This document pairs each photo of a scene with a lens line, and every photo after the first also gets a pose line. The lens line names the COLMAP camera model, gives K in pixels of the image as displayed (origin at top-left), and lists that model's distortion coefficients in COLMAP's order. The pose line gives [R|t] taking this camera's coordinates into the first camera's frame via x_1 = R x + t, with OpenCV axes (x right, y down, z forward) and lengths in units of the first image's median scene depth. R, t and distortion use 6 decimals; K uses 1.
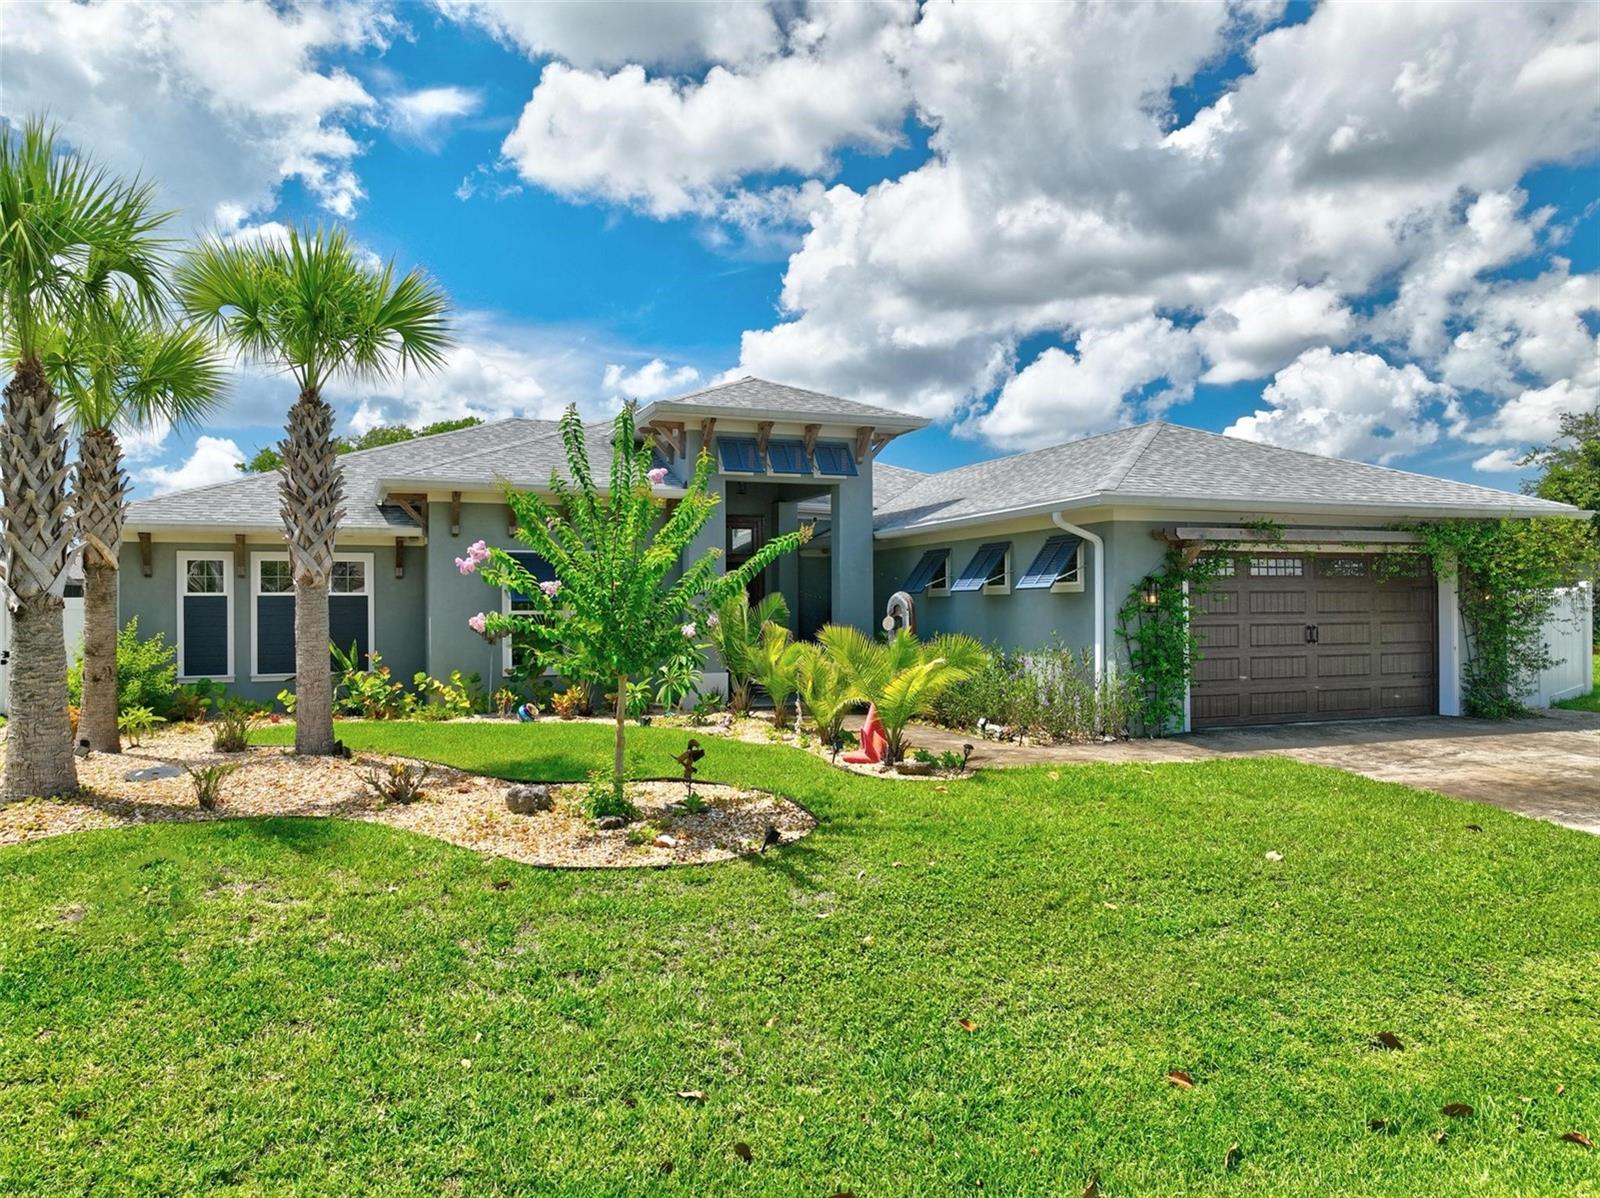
lens RADIAL K [[1100.4, 0, 800.0], [0, 1100.4, 599.0], [0, 0, 1]] dist [-0.000471, -0.000323]
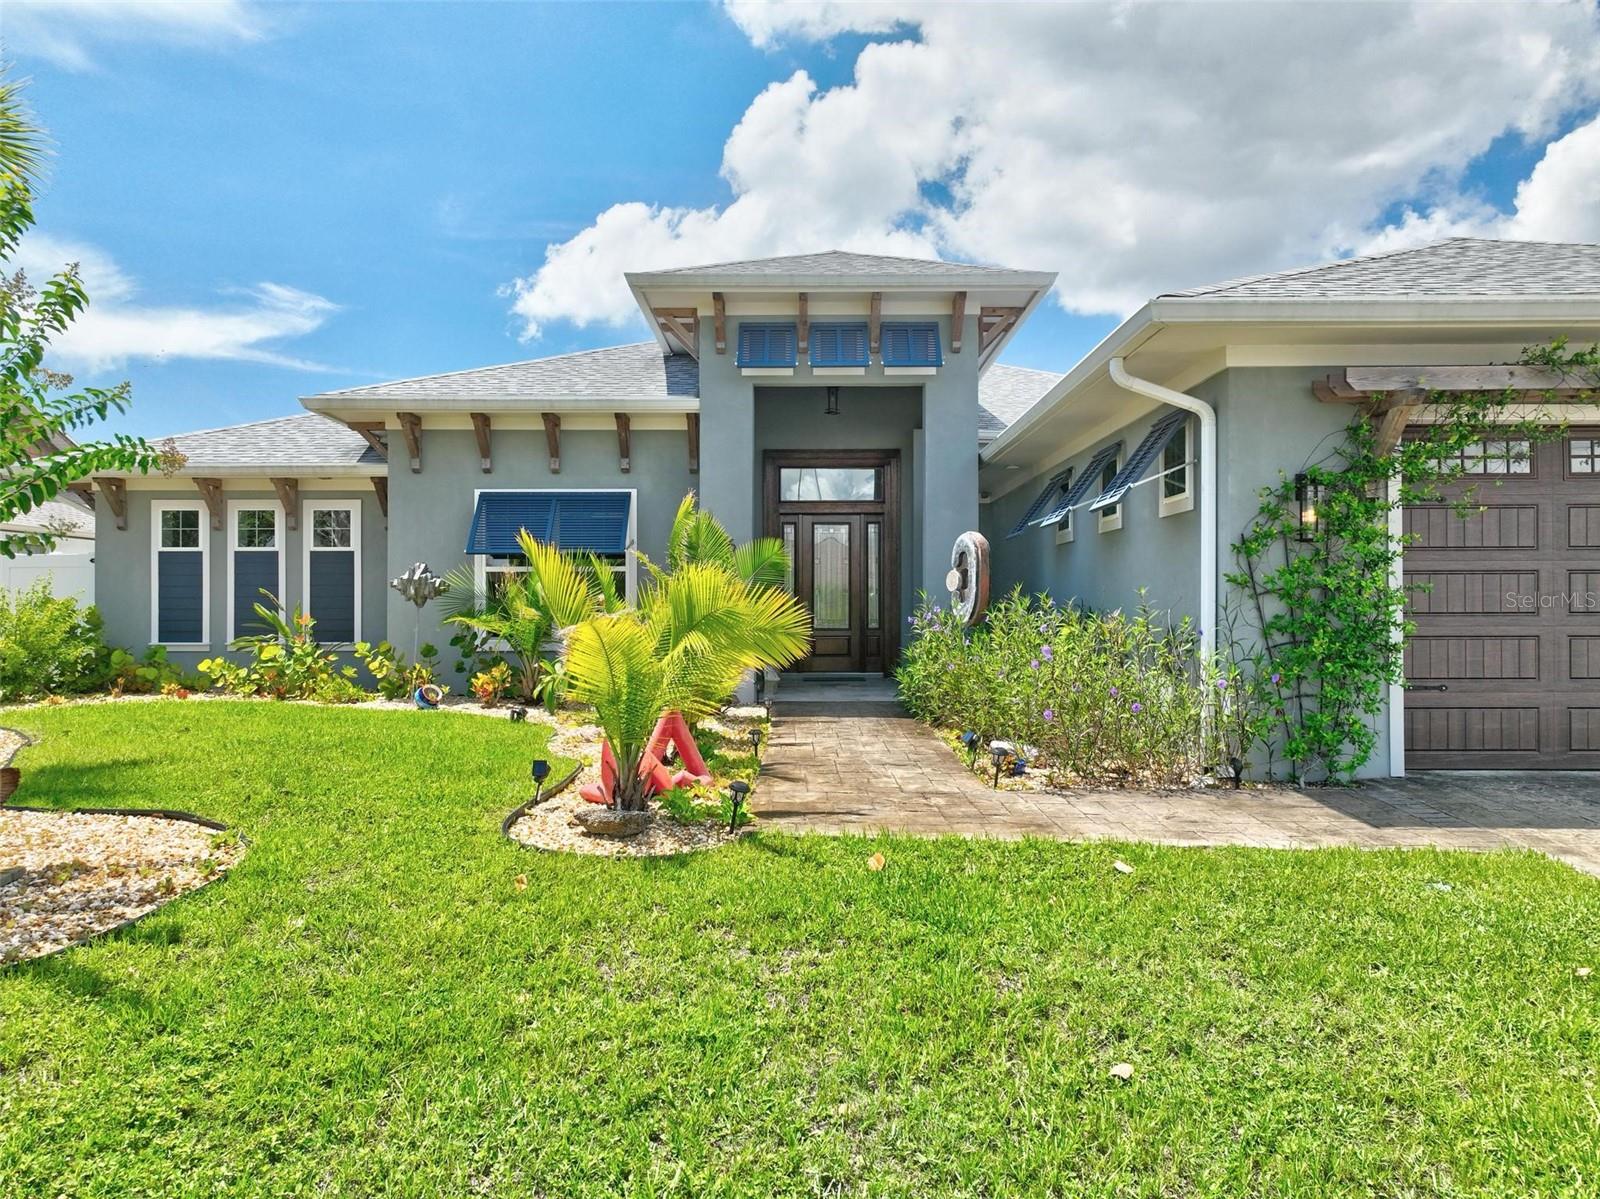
lens RADIAL K [[1114.4, 0, 800.0], [0, 1114.4, 599.5], [0, 0, 1]] dist [0.001265, 0.000387]
pose [[0.933453, 0.002734, -0.358688, 0.259180], [-0.000702, 0.999983, 0.005794, 0.033187], [0.358698, -0.005157, 0.933439, 0.389254]]
